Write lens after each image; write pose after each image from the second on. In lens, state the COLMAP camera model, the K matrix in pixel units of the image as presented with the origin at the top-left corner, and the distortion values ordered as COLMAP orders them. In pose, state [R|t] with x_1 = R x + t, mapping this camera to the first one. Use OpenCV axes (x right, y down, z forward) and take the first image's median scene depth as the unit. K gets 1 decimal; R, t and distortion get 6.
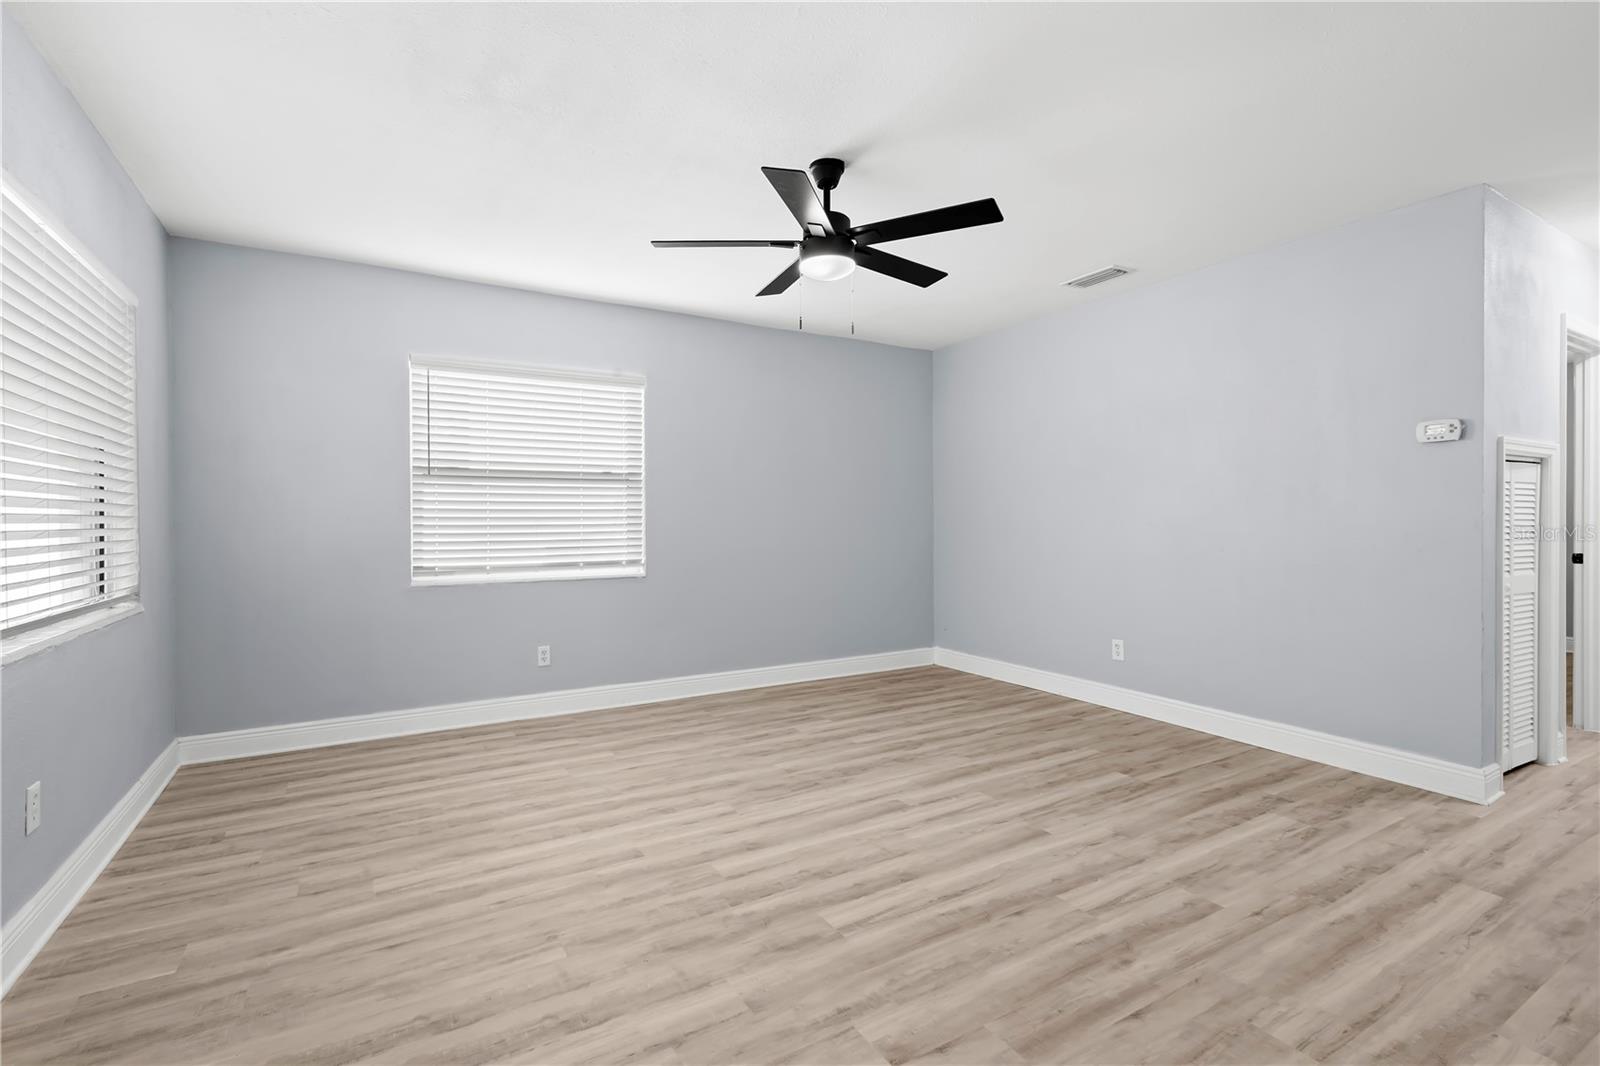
lens RADIAL K [[720.6, 0, 791.4], [0, 720.6, 530.3], [0, 0, 1]] dist [0.000046, -0.000112]
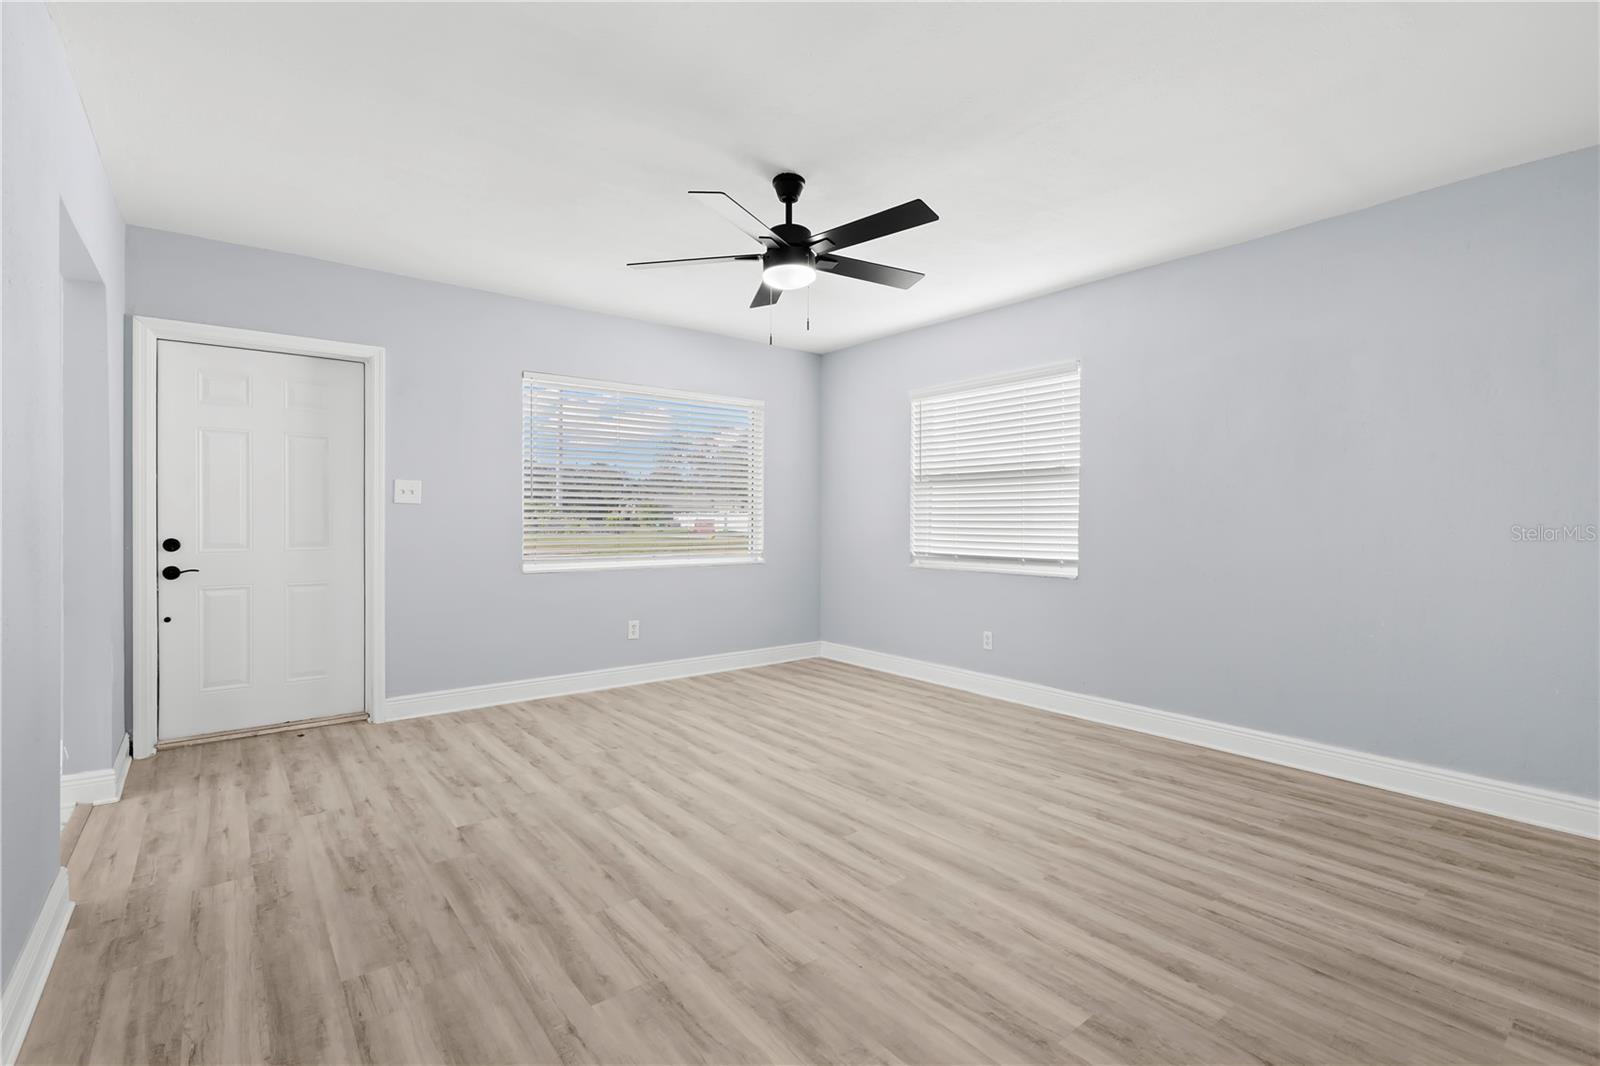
lens RADIAL K [[731.8, 0, 799.6], [0, 731.8, 522.3], [0, 0, 1]] dist [0.001377, 0.000501]
pose [[0.139044, 0.008213, -0.990252, 1.098391], [-0.016542, 0.999845, 0.005970, -0.011303], [0.990148, 0.015550, 0.139159, 0.854035]]
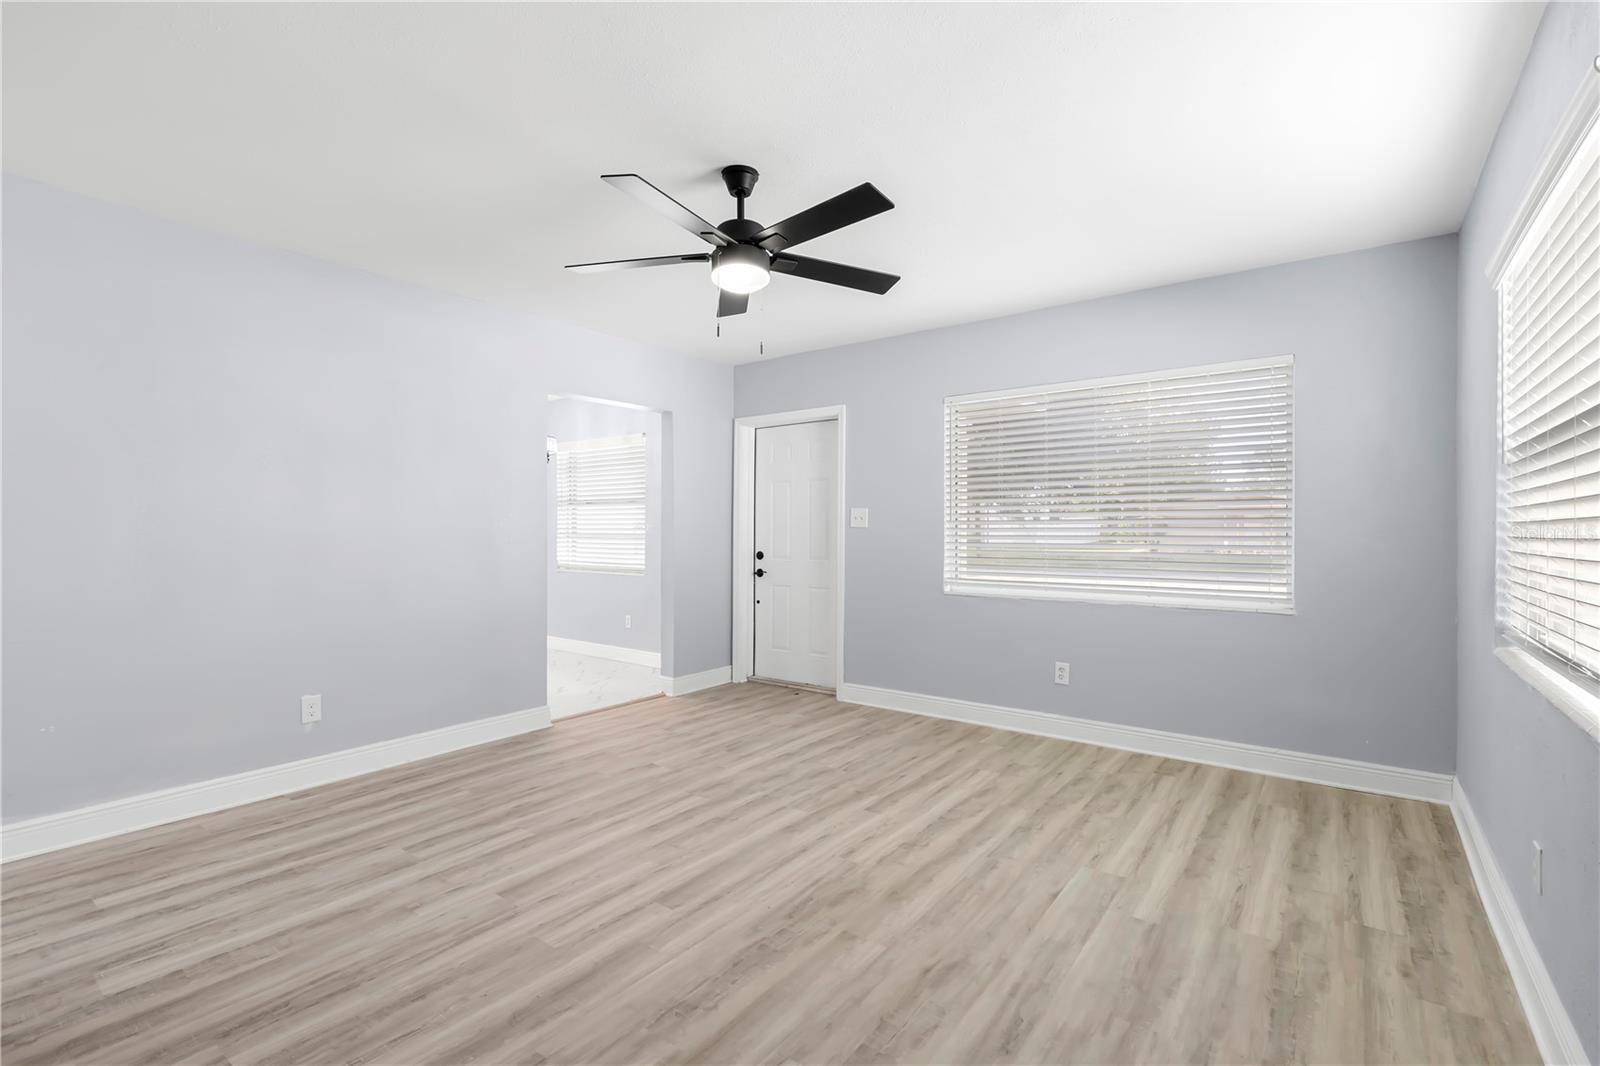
lens RADIAL K [[720.6, 0, 791.4], [0, 720.6, 530.3], [0, 0, 1]] dist [0.000046, -0.000112]
pose [[-0.926647, 0.001591, -0.375929, 0.339863], [-0.002752, 0.999936, 0.011017, -0.040978], [0.375922, 0.011244, -0.926583, 1.875561]]
